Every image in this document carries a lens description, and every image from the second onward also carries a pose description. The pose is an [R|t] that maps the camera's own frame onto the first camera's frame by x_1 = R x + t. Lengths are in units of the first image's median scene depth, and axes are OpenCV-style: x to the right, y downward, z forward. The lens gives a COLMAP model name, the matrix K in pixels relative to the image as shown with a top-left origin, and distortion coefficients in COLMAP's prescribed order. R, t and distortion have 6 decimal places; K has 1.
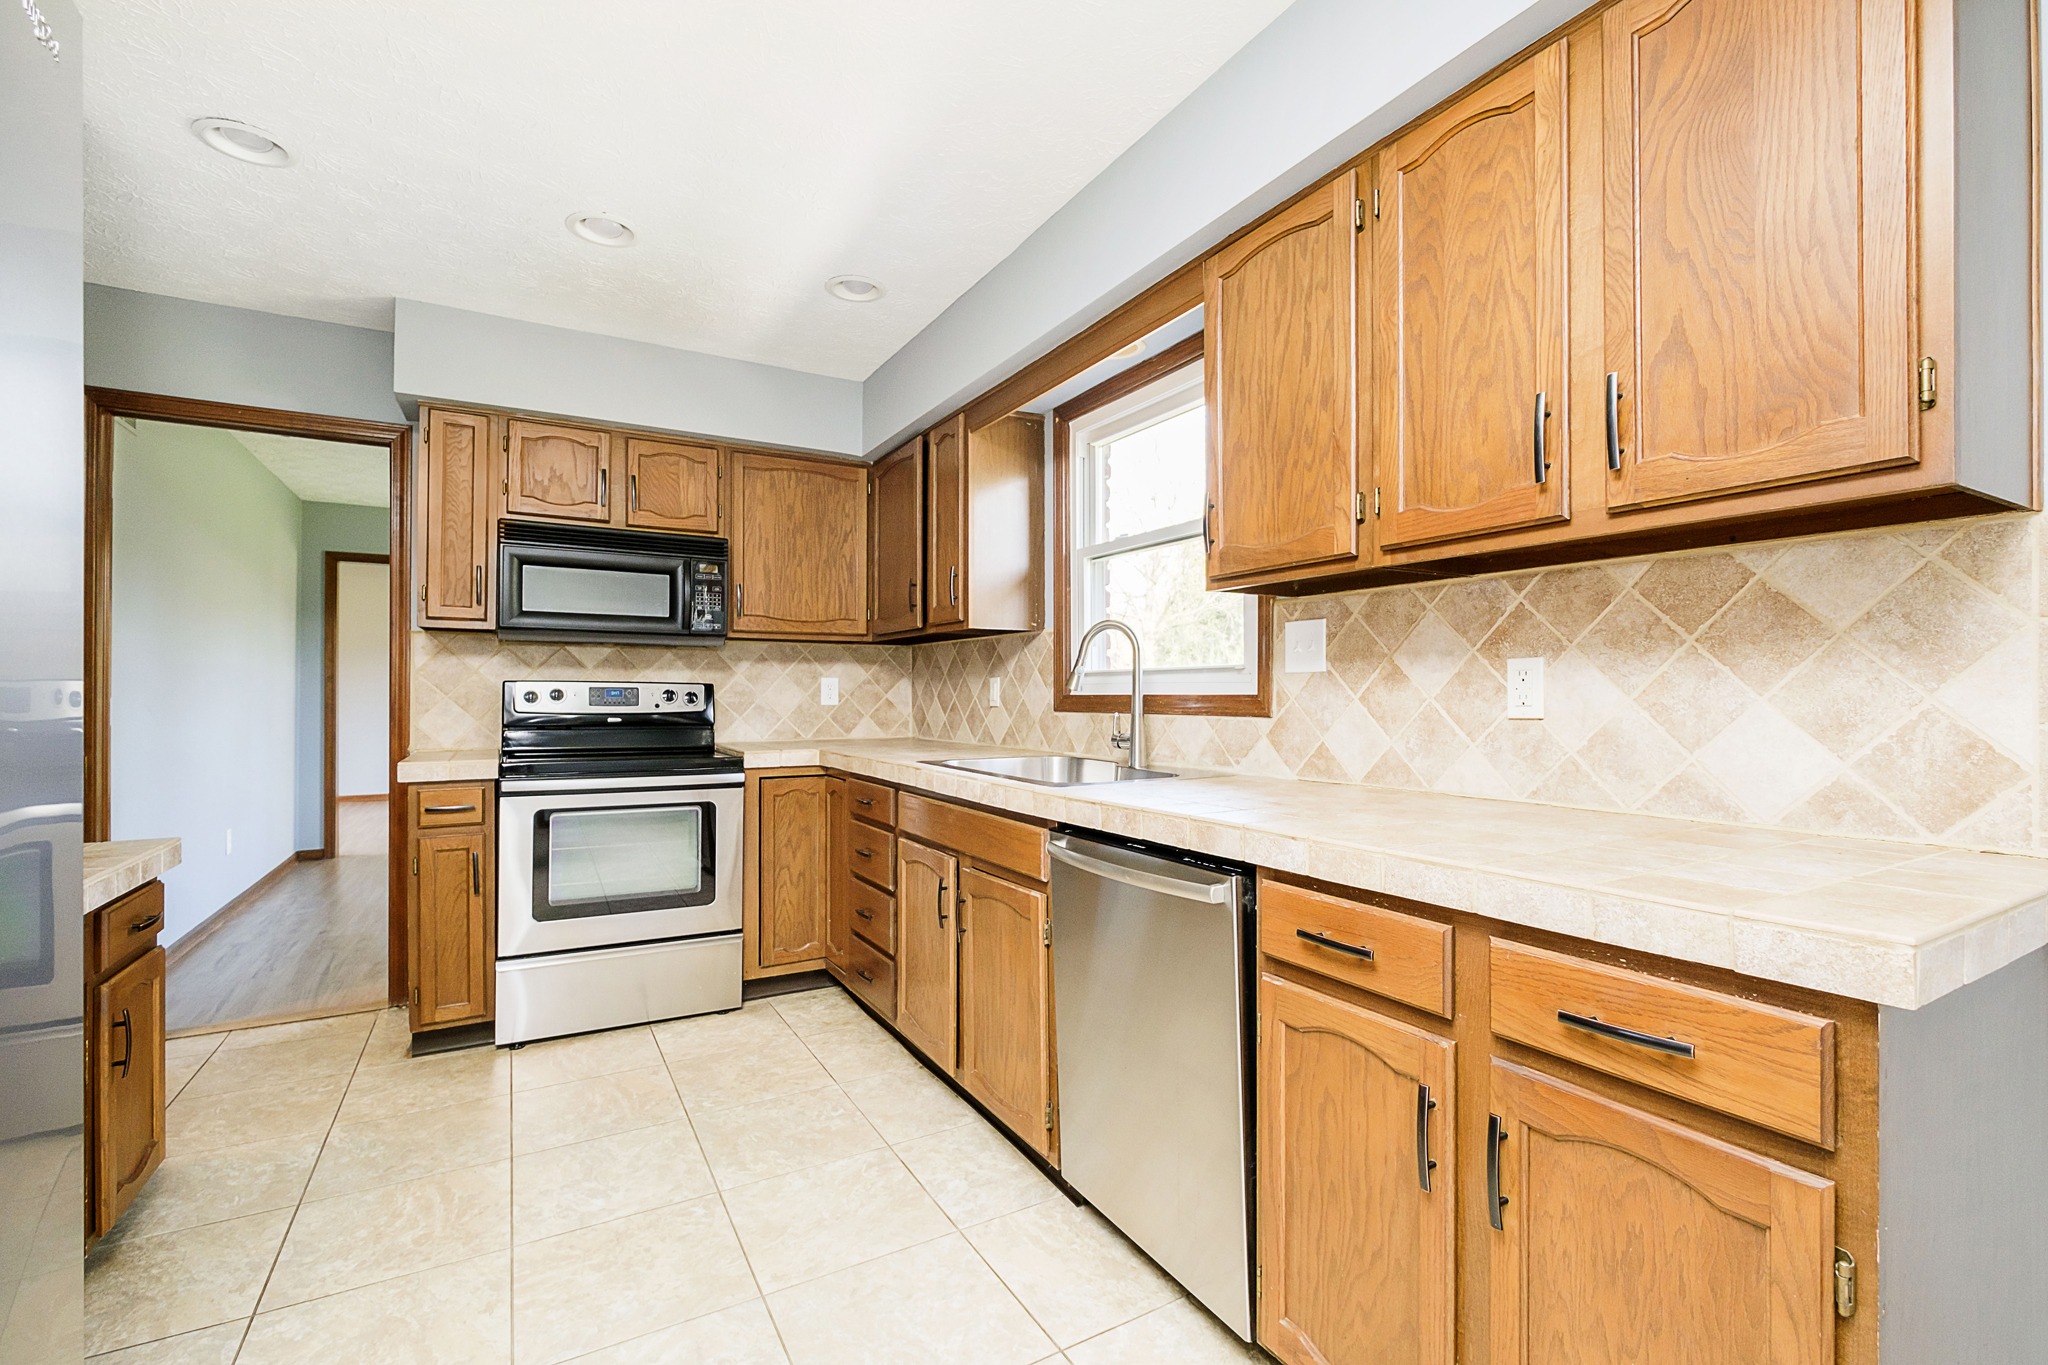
lens RADIAL K [[921.7, 0, 1037.2], [0, 921.7, 692.1], [0, 0, 1]] dist [-0.004459, -0.000584]
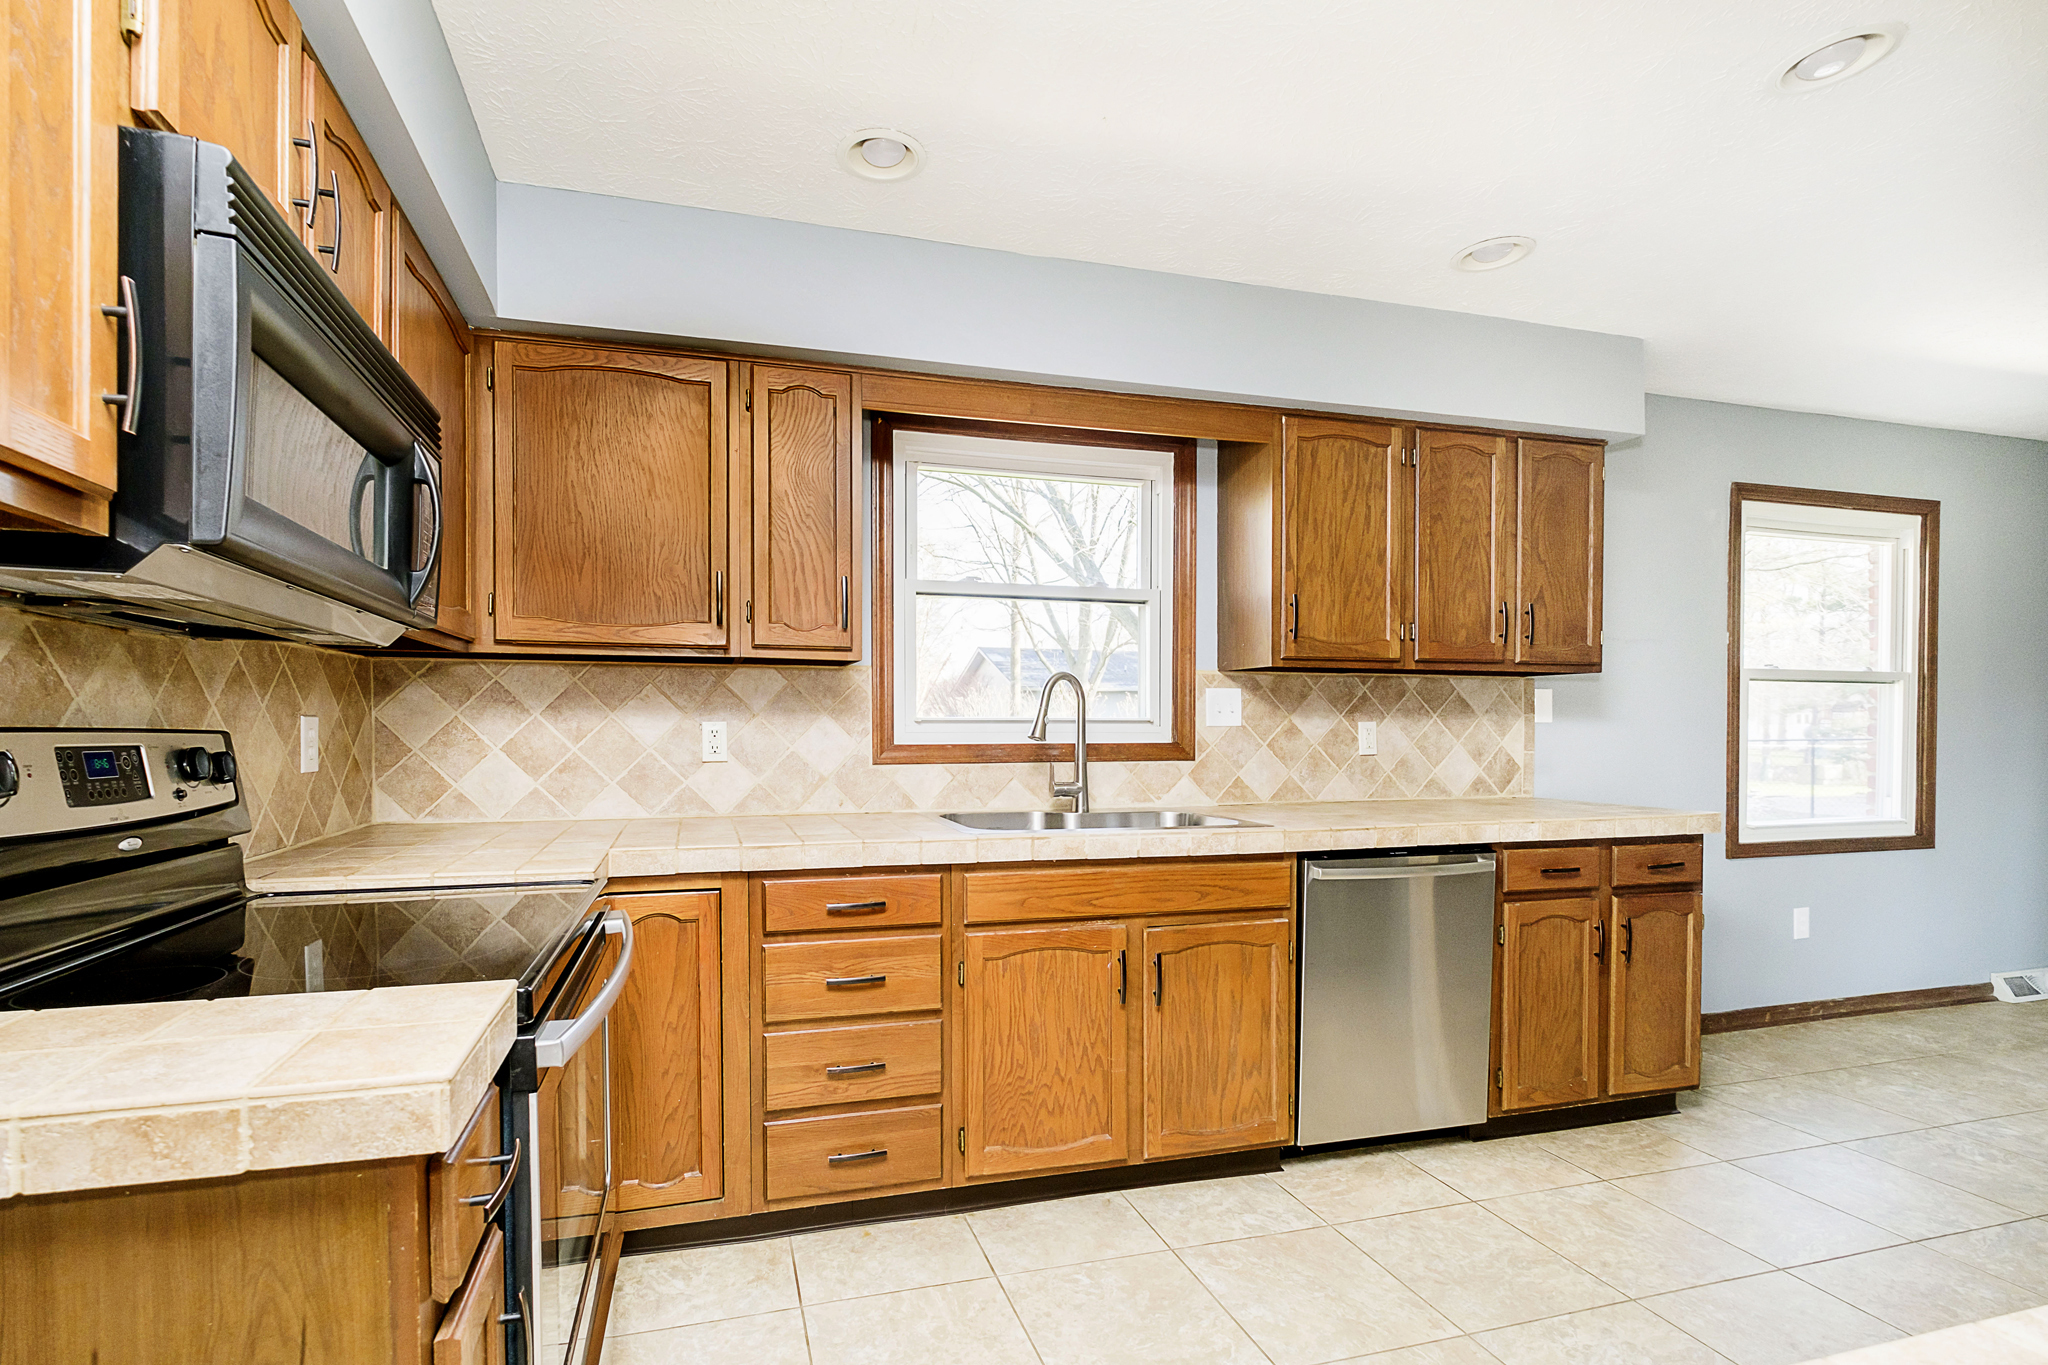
lens RADIAL K [[957.3, 0, 1031.9], [0, 957.3, 740.5], [0, 0, 1]] dist [0.046089, -0.000858]
pose [[0.205300, -0.015615, 0.978574, -1.279892], [-0.004077, 0.999850, 0.016810, -0.025585], [-0.978691, -0.007441, 0.205206, 1.093469]]
